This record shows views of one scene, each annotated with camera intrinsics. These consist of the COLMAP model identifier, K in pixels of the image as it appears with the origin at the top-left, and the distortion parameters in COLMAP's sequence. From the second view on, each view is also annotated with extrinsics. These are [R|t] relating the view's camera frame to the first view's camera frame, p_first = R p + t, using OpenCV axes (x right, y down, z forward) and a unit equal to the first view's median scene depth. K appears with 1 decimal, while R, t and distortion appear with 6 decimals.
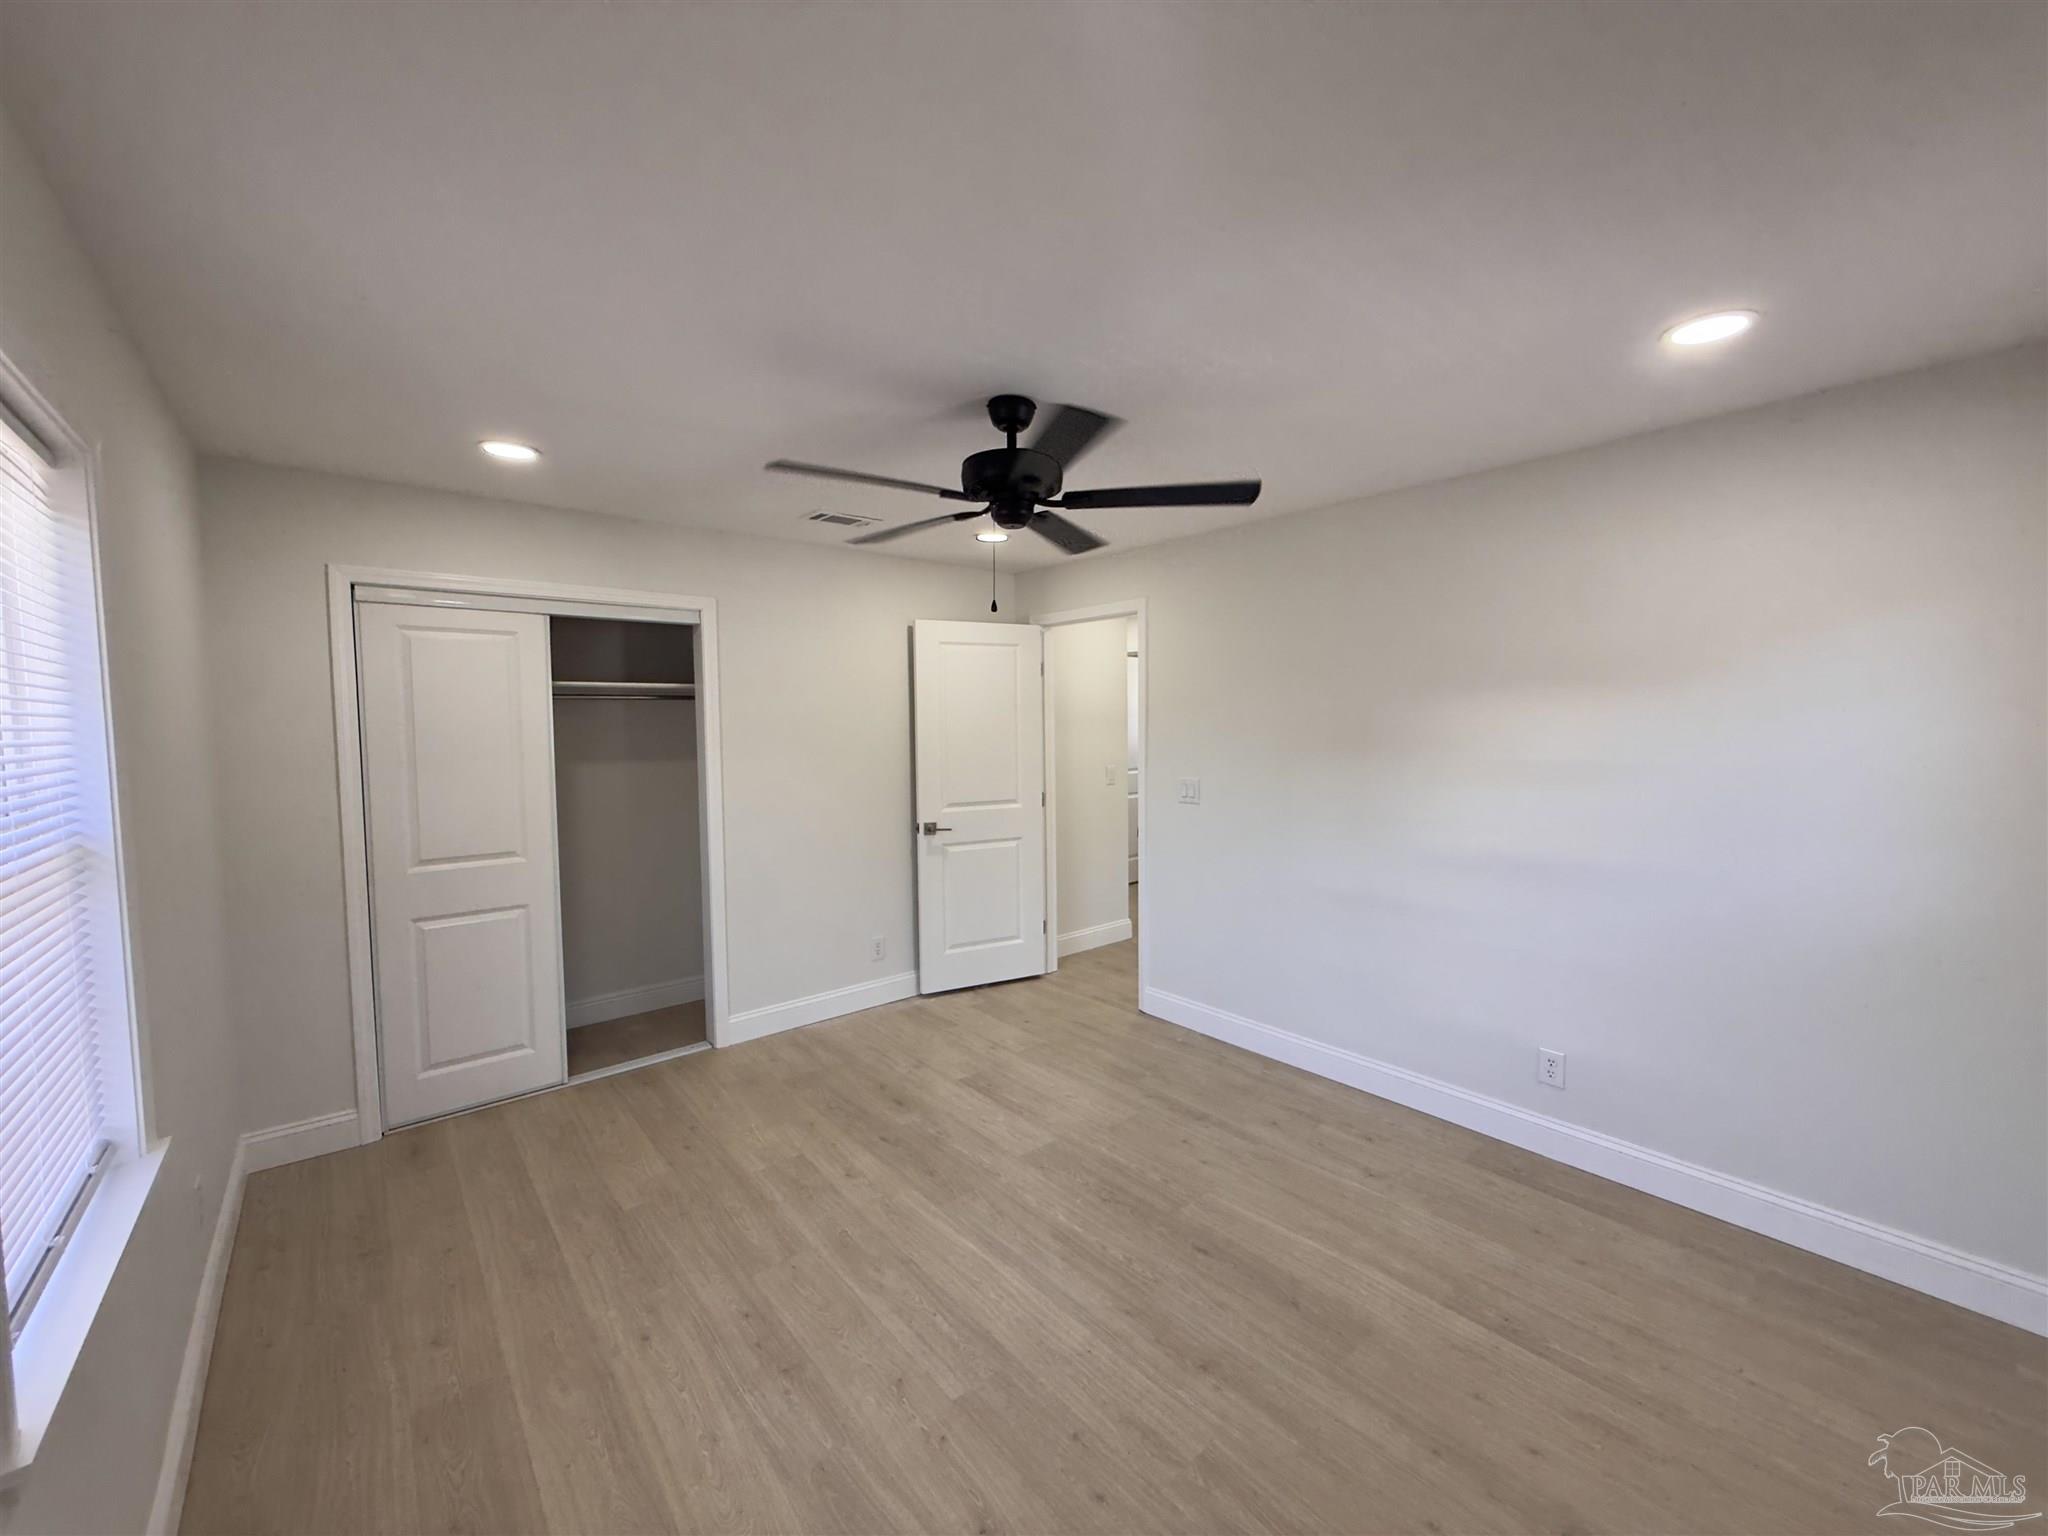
lens RADIAL K [[819.7, 0, 1020.4], [0, 819.7, 771.2], [0, 0, 1]] dist [0.000540, 0.000012]
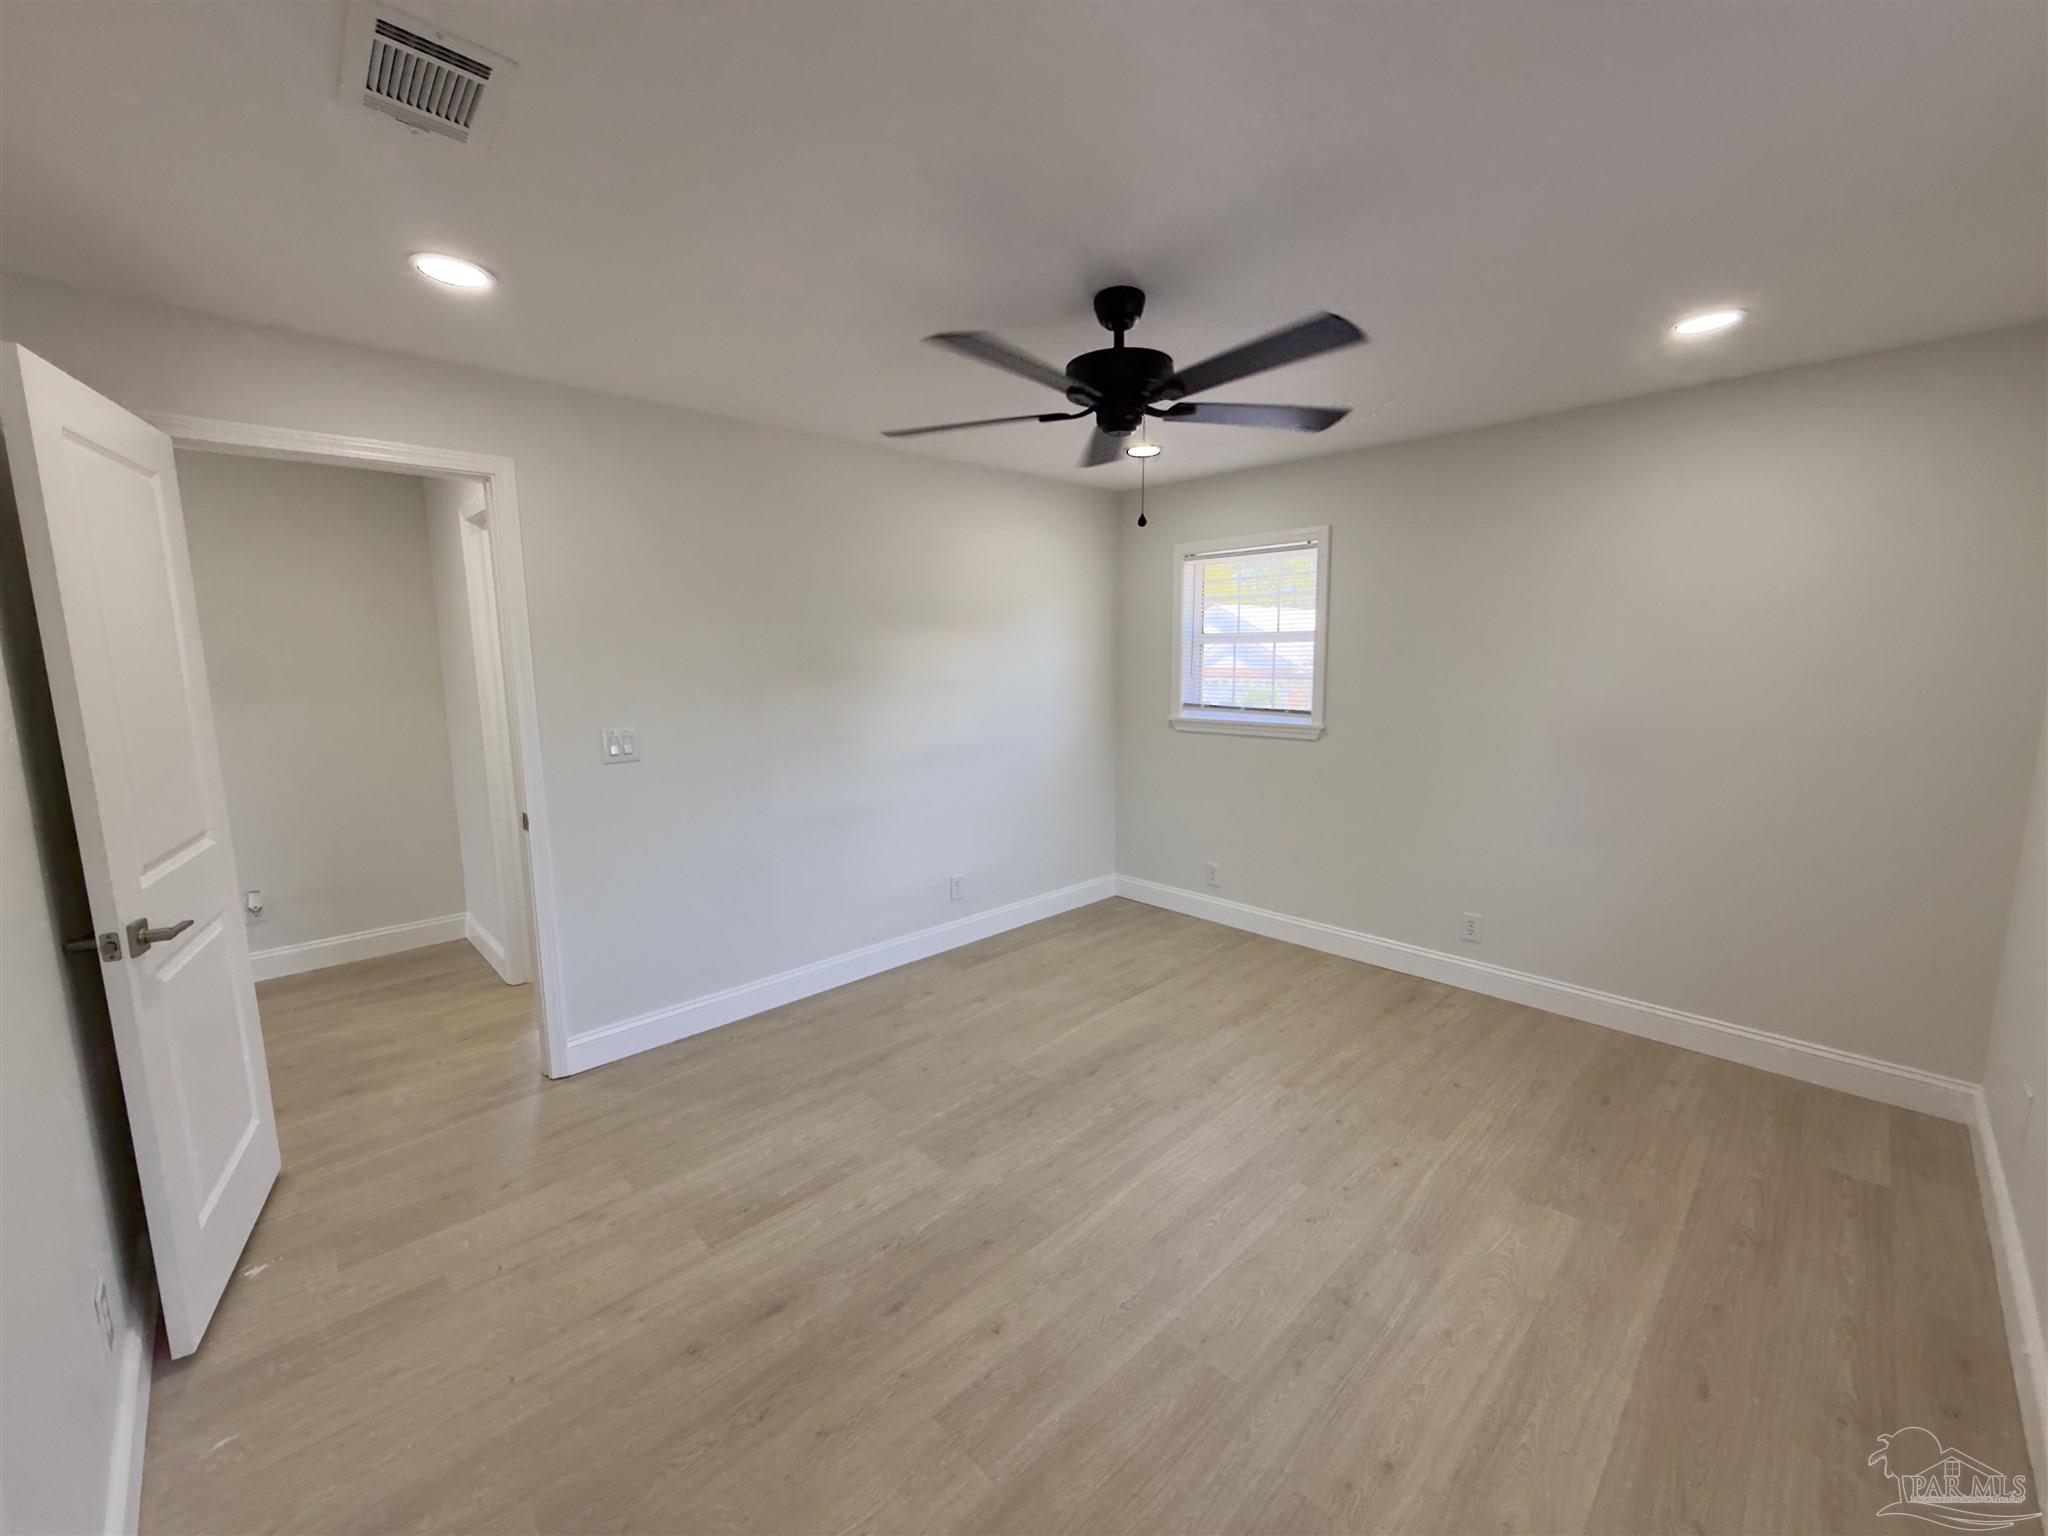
lens RADIAL K [[815.5, 0, 1016.5], [0, 815.5, 768.2], [0, 0, 1]] dist [0.001353, -0.000106]
pose [[-0.074993, -0.132590, 0.988330, -0.970279], [0.072915, 0.987739, 0.138043, -0.056228], [-0.994515, 0.082416, -0.064406, 1.195278]]
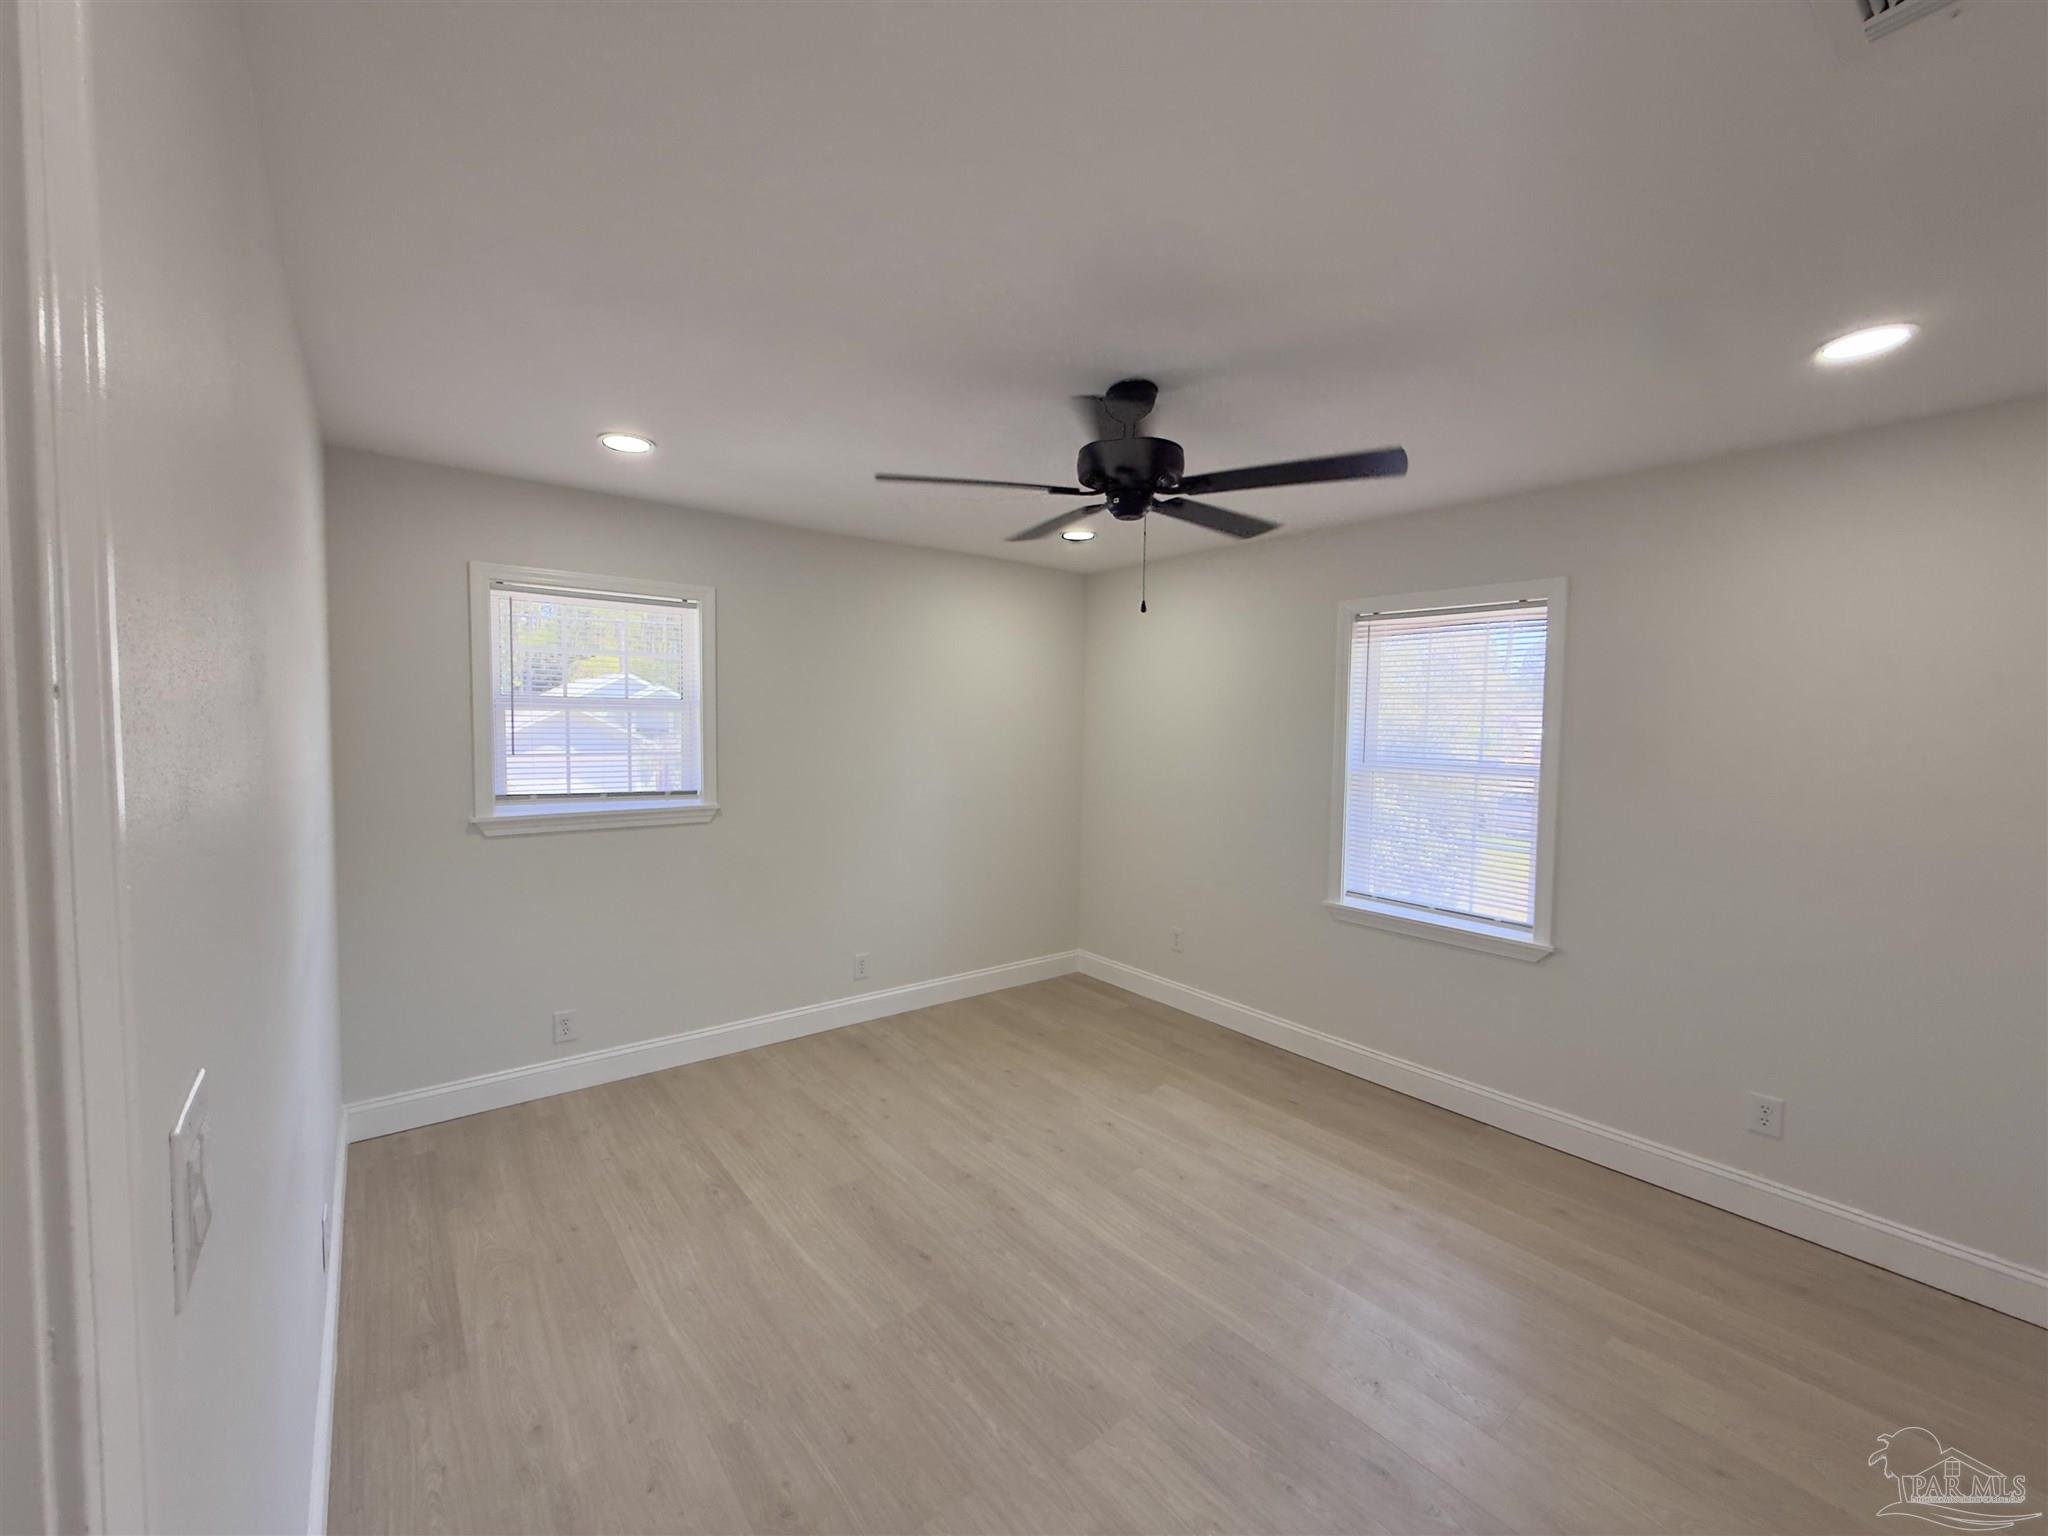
lens RADIAL K [[815.5, 0, 1016.5], [0, 815.5, 768.2], [0, 0, 1]] dist [0.001353, -0.000106]
pose [[-0.999638, -0.008809, 0.025404, 0.093849], [-0.005721, 0.992859, 0.119157, -0.119183], [-0.026273, 0.118969, -0.992550, 1.964268]]
